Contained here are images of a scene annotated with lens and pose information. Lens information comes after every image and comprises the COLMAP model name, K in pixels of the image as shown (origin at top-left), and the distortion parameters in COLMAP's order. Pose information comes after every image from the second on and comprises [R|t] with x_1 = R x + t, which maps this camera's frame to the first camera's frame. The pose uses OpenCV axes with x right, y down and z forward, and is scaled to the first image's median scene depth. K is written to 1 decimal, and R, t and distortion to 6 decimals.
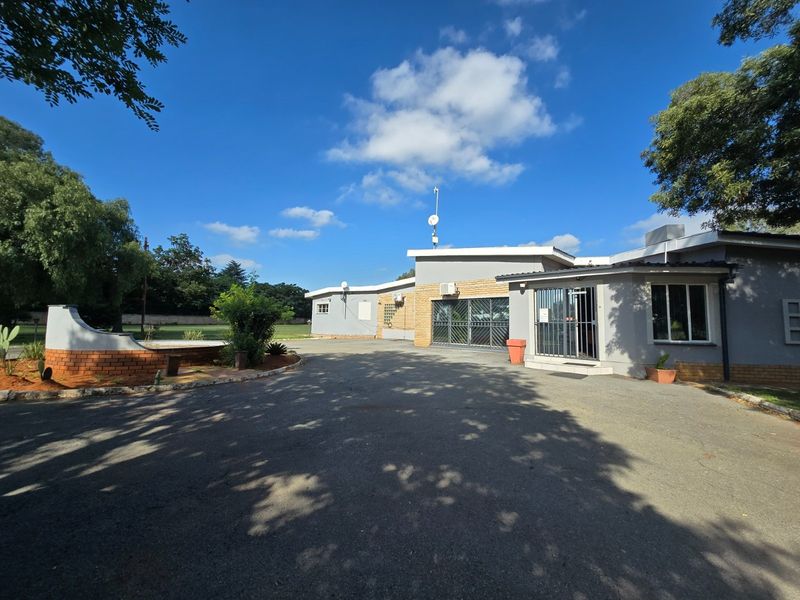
lens RADIAL K [[326.5, 0, 400.0], [0, 326.5, 300.0], [0, 0, 1]] dist [-0.000376, 0.000288]
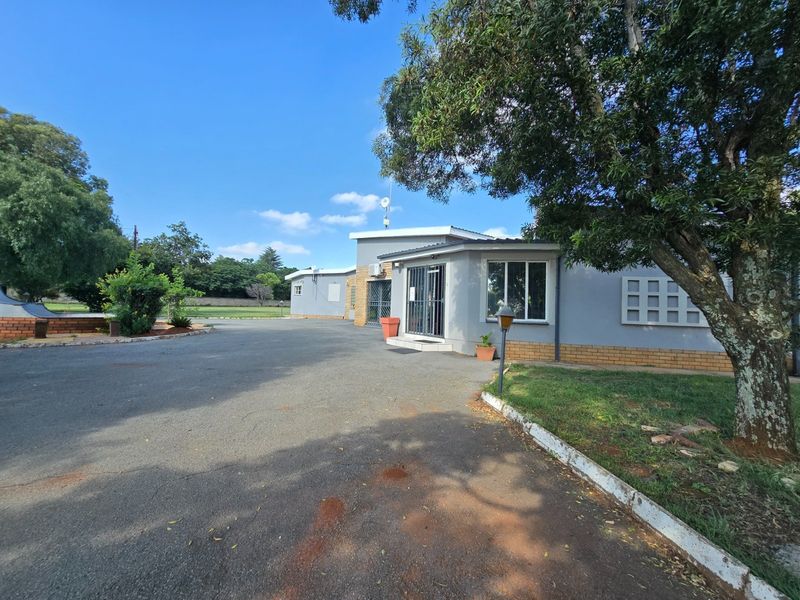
lens RADIAL K [[326.5, 0, 400.0], [0, 326.5, 300.0], [0, 0, 1]] dist [-0.000376, 0.000288]
pose [[0.991524, 0.010220, -0.129517, 0.467974], [-0.004377, 0.998963, 0.045318, 0.017726], [0.129846, -0.044367, 0.990541, -0.009747]]
